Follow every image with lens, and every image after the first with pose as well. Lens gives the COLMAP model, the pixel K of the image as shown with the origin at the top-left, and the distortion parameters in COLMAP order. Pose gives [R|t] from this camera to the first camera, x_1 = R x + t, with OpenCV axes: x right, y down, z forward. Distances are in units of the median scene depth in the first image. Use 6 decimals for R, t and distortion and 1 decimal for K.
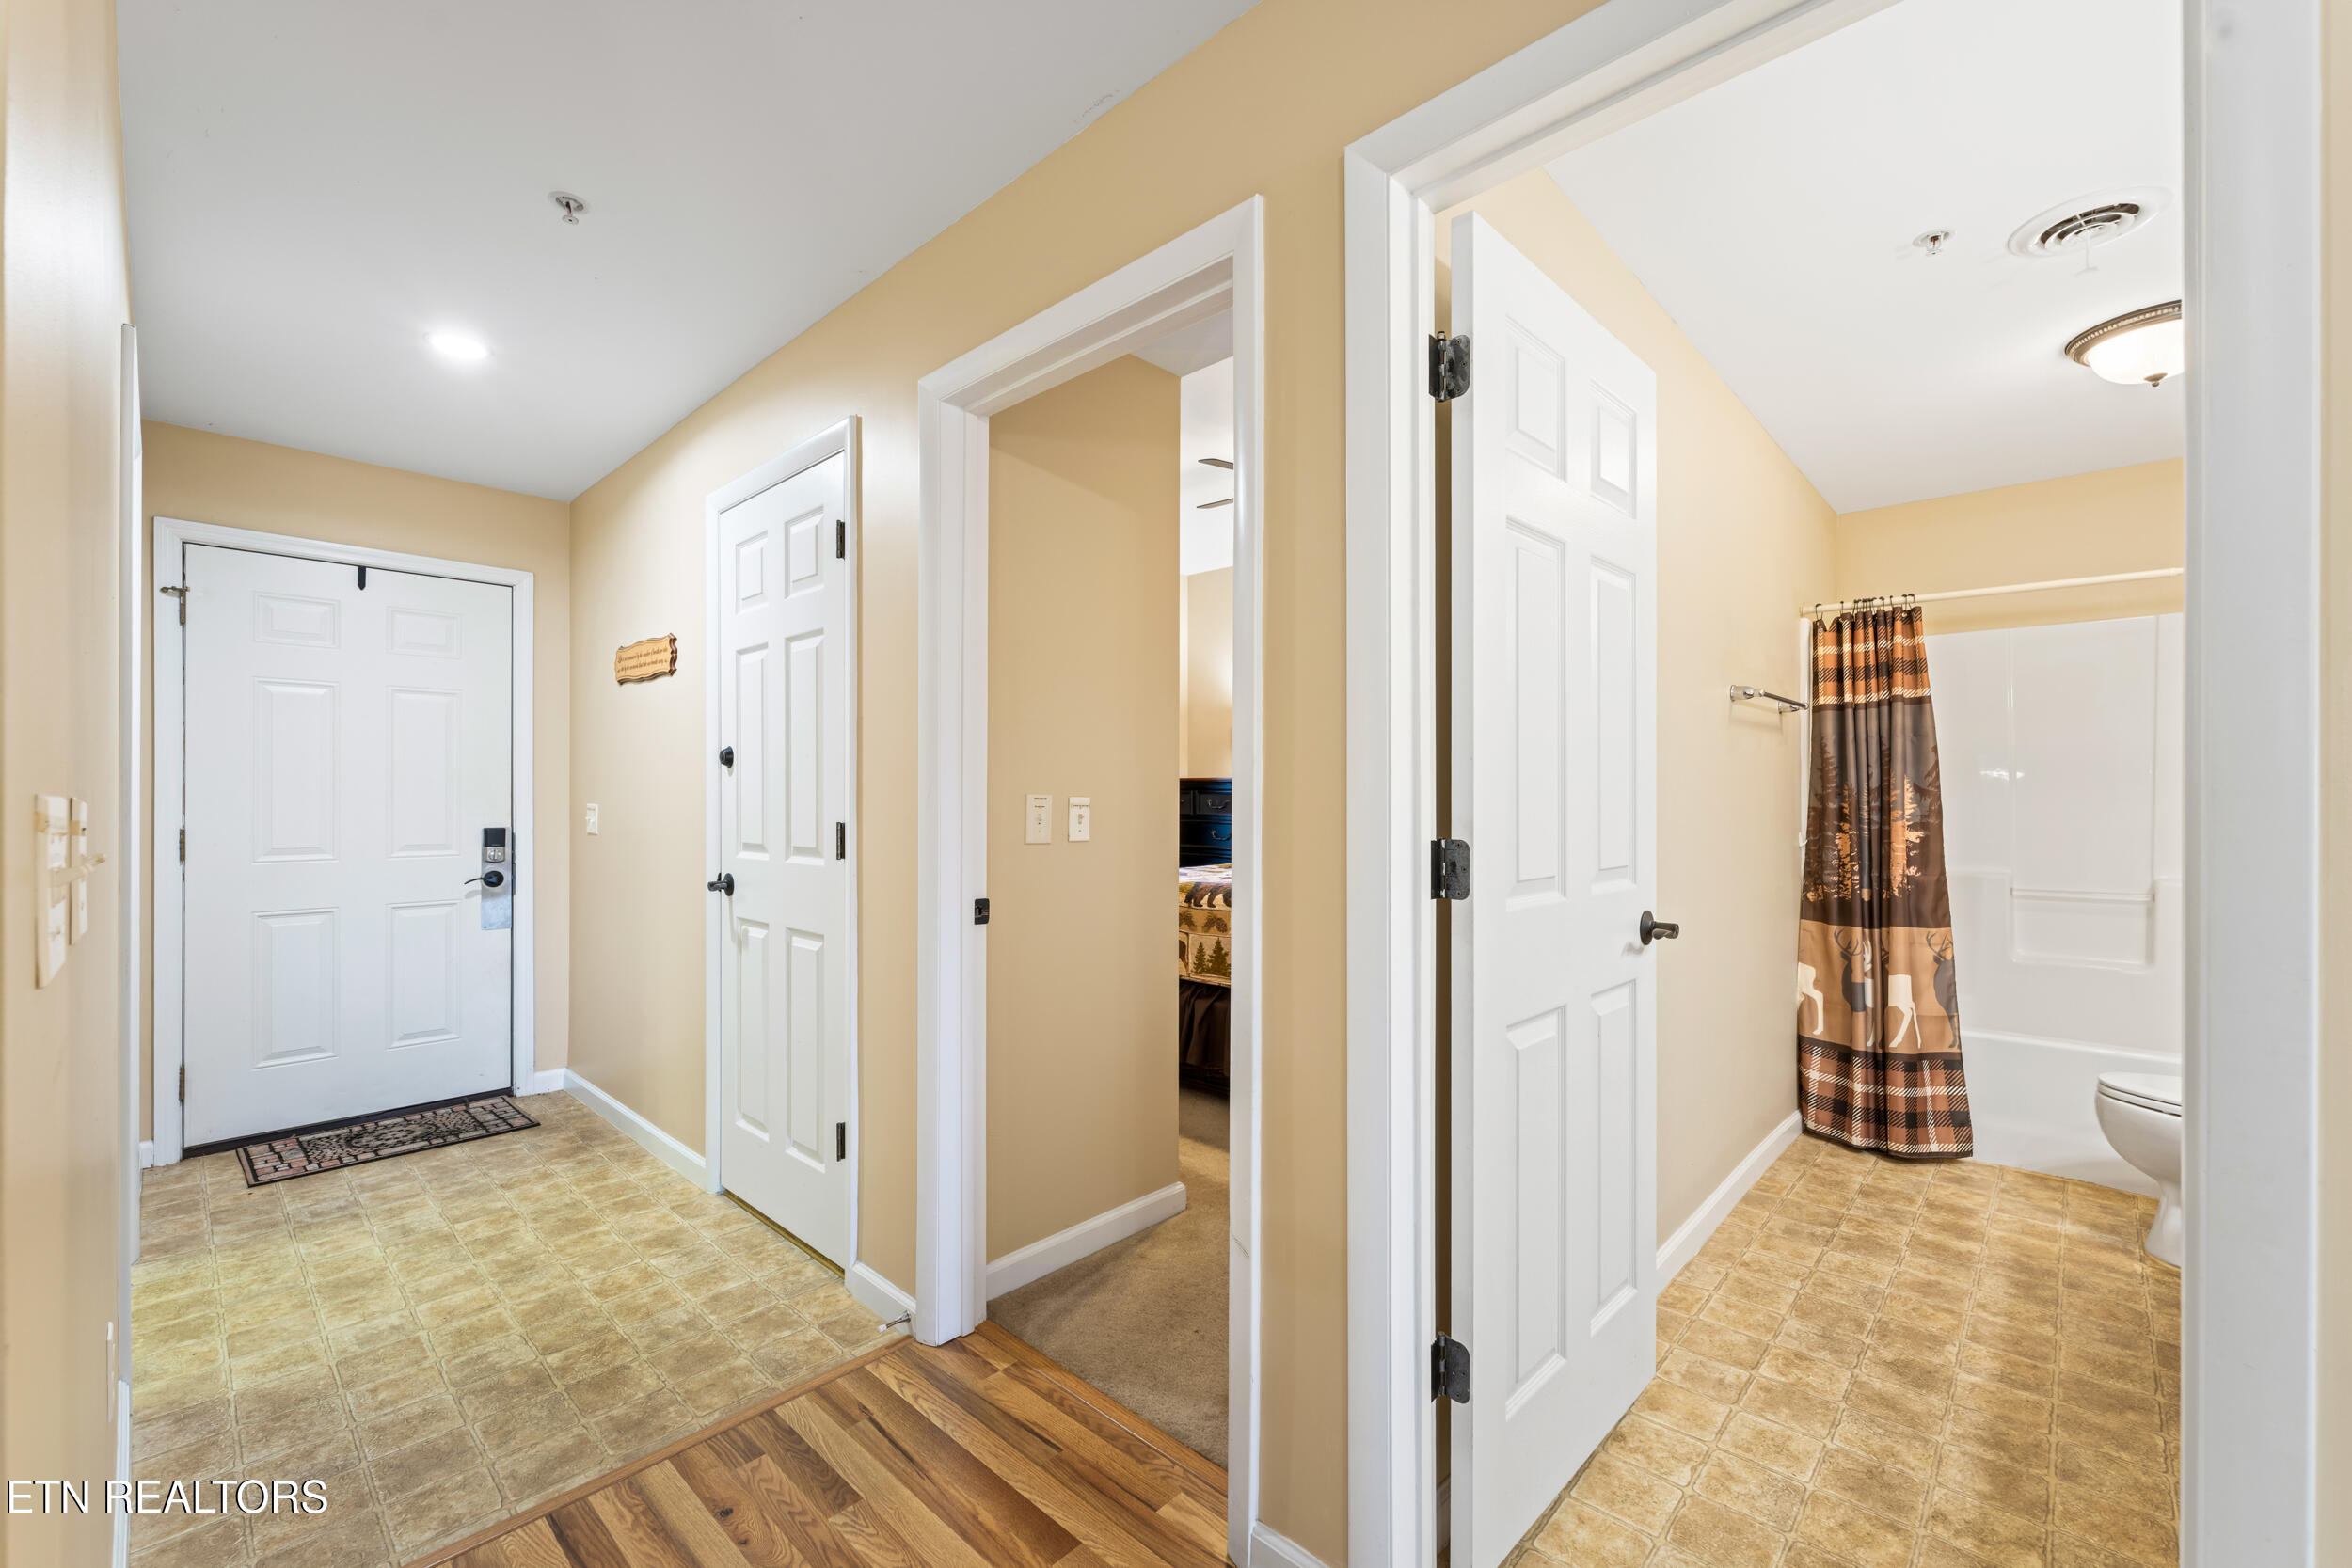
lens RADIAL K [[931.7, 0, 1152.2], [0, 931.7, 798.8], [0, 0, 1]] dist [0.001746, 0.000111]
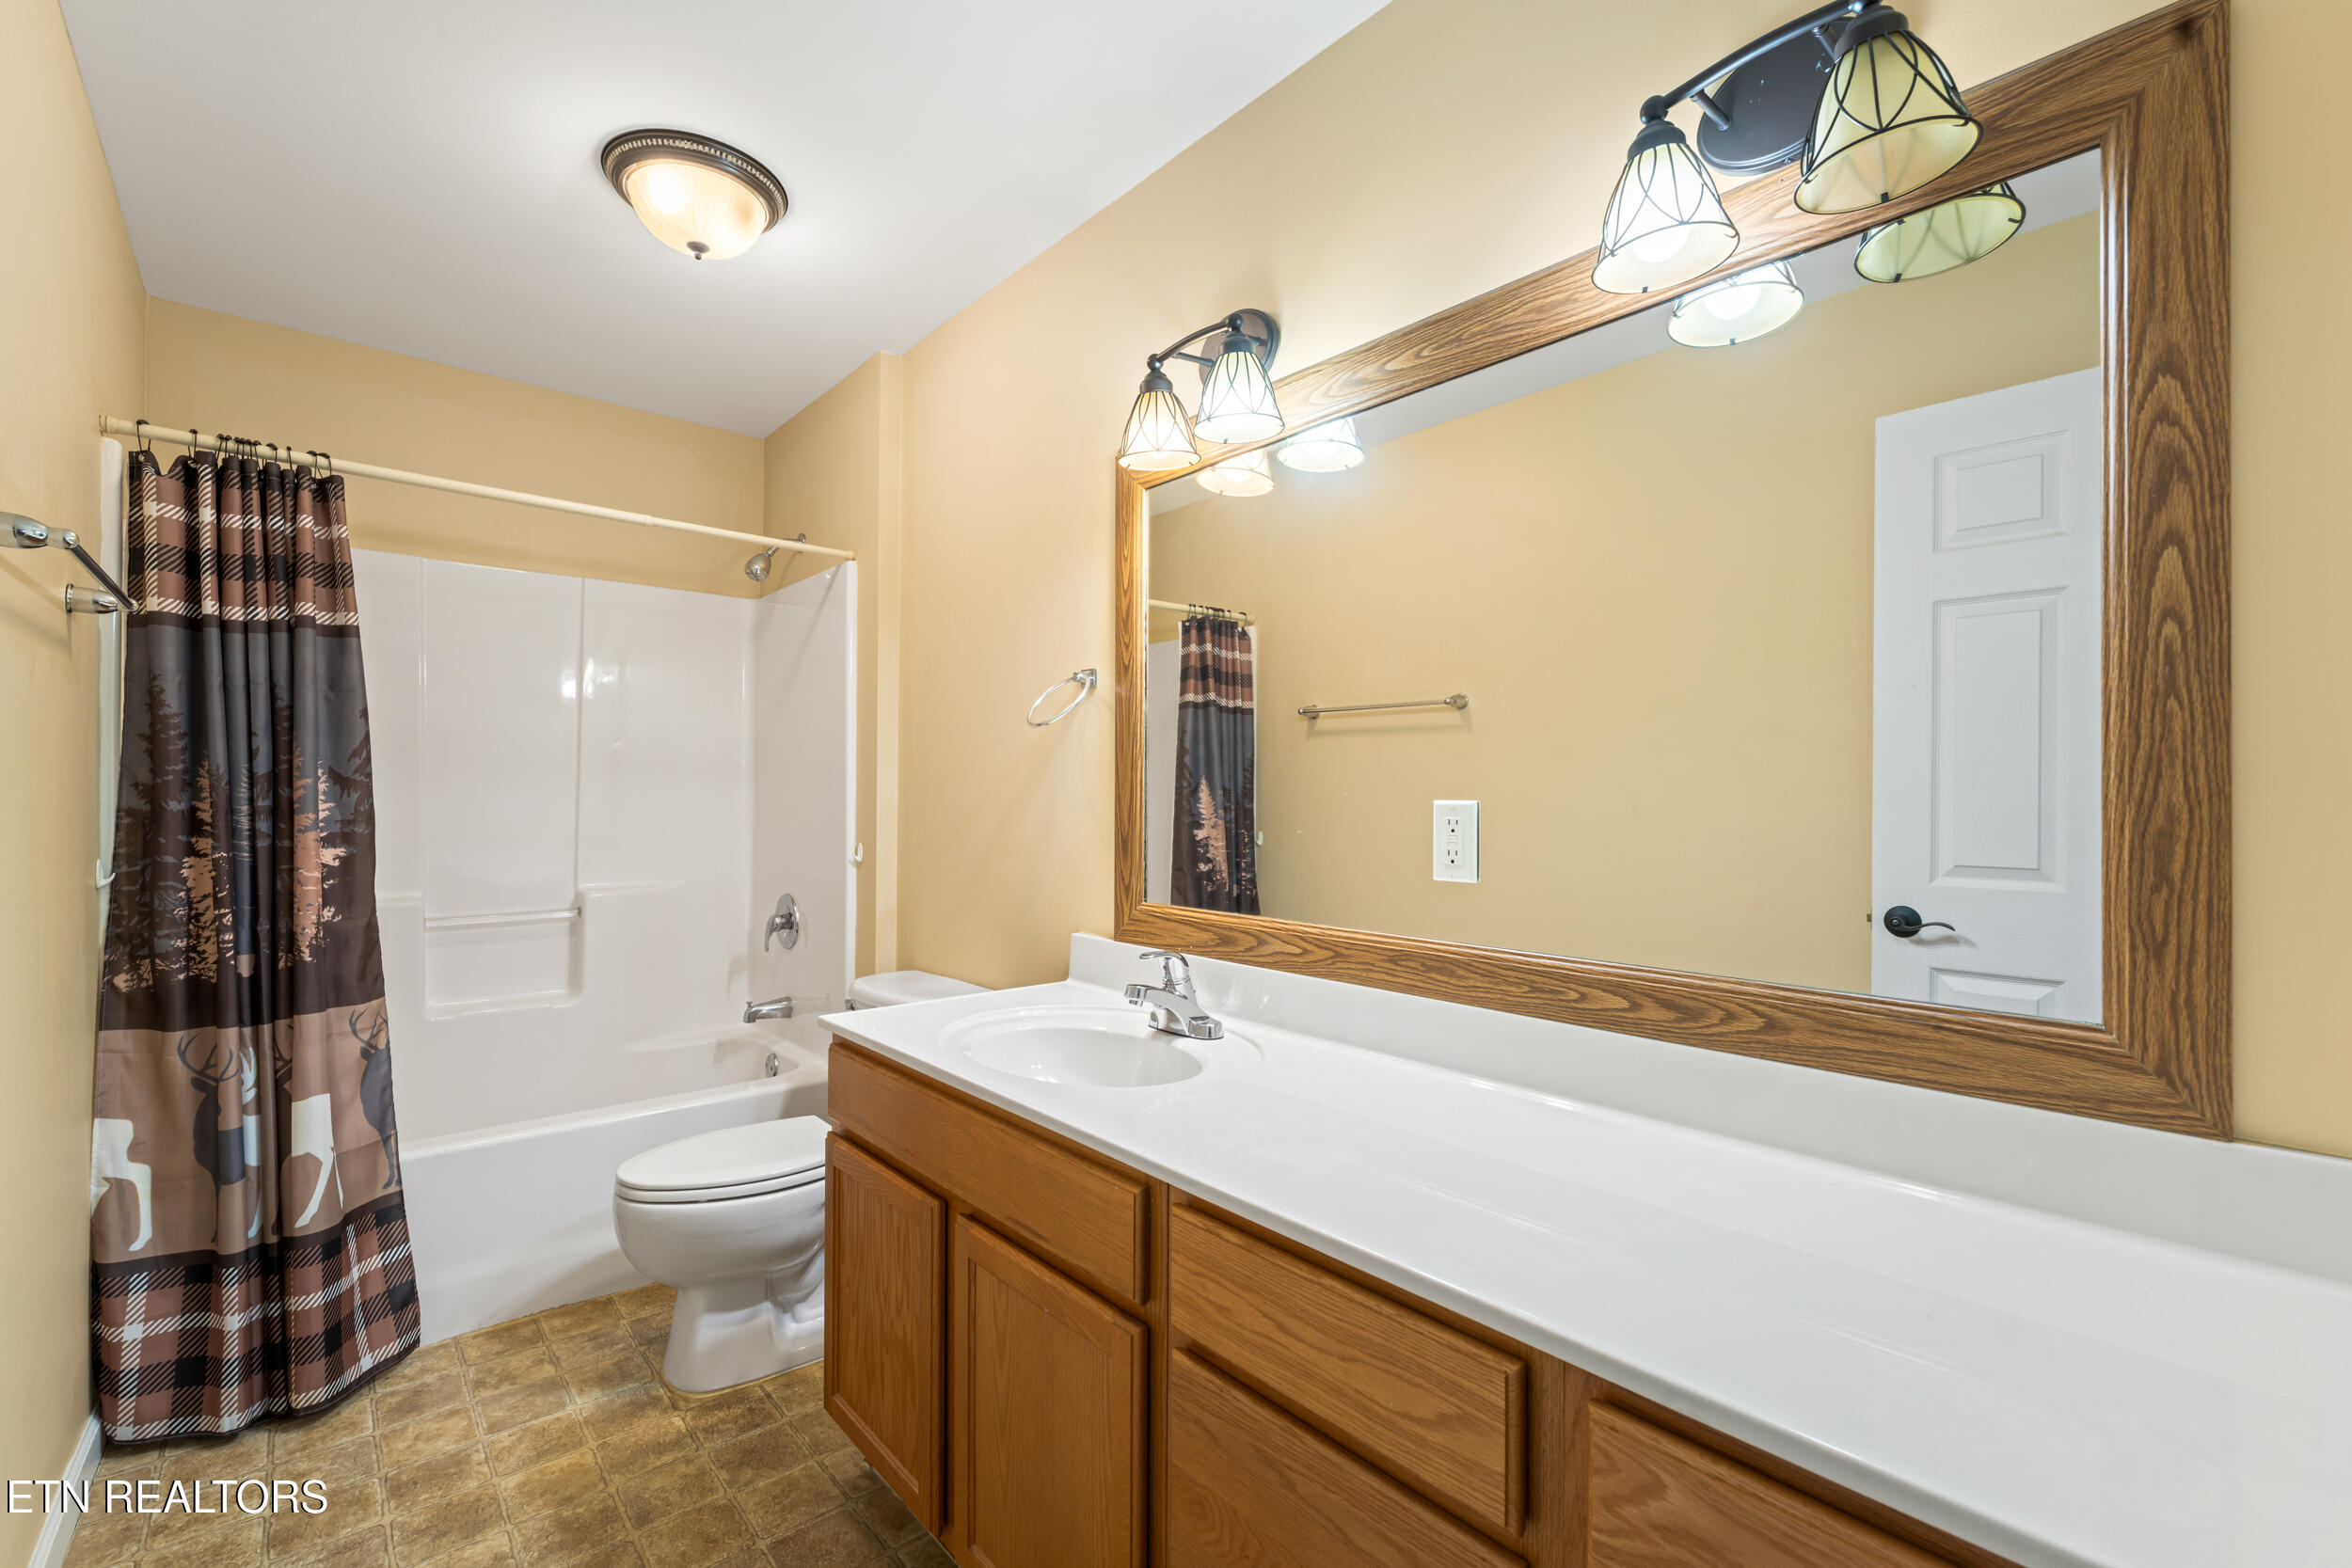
lens RADIAL K [[1011.6, 0, 1180.7], [0, 1011.6, 792.8], [0, 0, 1]] dist [-0.001108, -0.000447]
pose [[0.067649, 0.004562, 0.997699, 0.201122], [-0.005576, 0.999976, -0.004195, -0.000889], [-0.997694, -0.005279, 0.067673, 0.403078]]
